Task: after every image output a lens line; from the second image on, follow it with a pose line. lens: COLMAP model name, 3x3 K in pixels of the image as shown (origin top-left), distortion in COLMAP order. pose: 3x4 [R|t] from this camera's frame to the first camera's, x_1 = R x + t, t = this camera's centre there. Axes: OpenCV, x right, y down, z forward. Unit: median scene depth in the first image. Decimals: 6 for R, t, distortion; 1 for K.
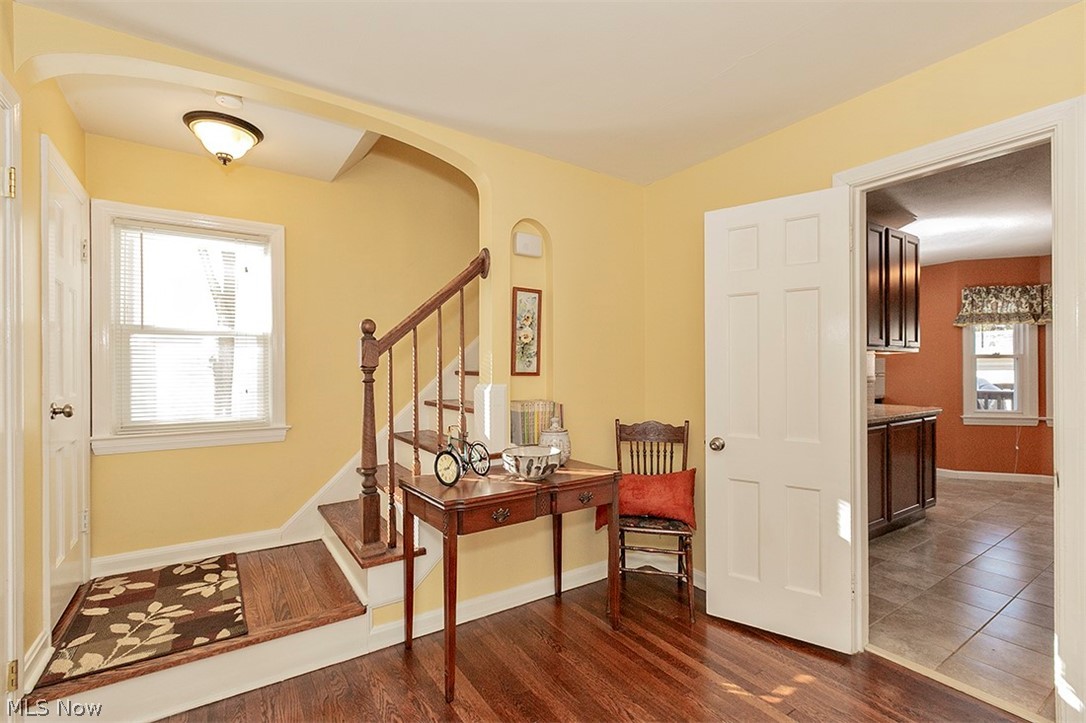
lens RADIAL K [[490.0, 0, 536.6], [0, 490.0, 377.6], [0, 0, 1]] dist [-0.001025, -0.000753]
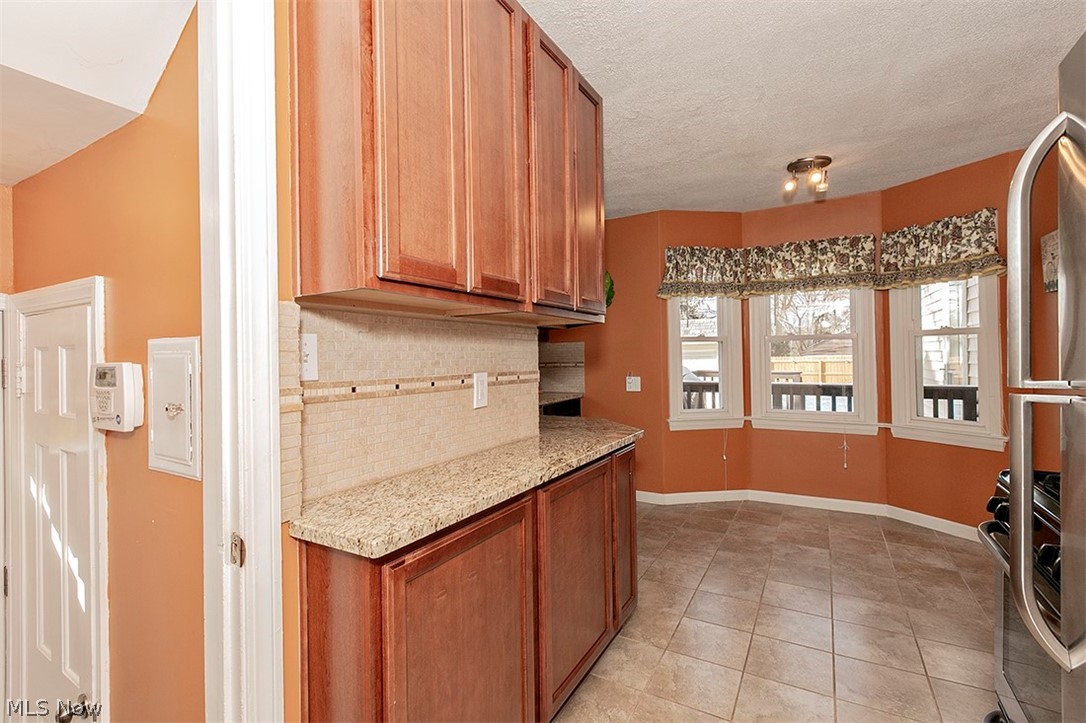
lens RADIAL K [[490.0, 0, 541.3], [0, 490.0, 358.3], [0, 0, 1]] dist [-0.001025, -0.000753]
pose [[0.890845, -0.005489, 0.454274, 0.372674], [0.012649, 0.999839, -0.012725, -0.007003], [-0.454131, 0.017082, 0.890771, 0.437808]]
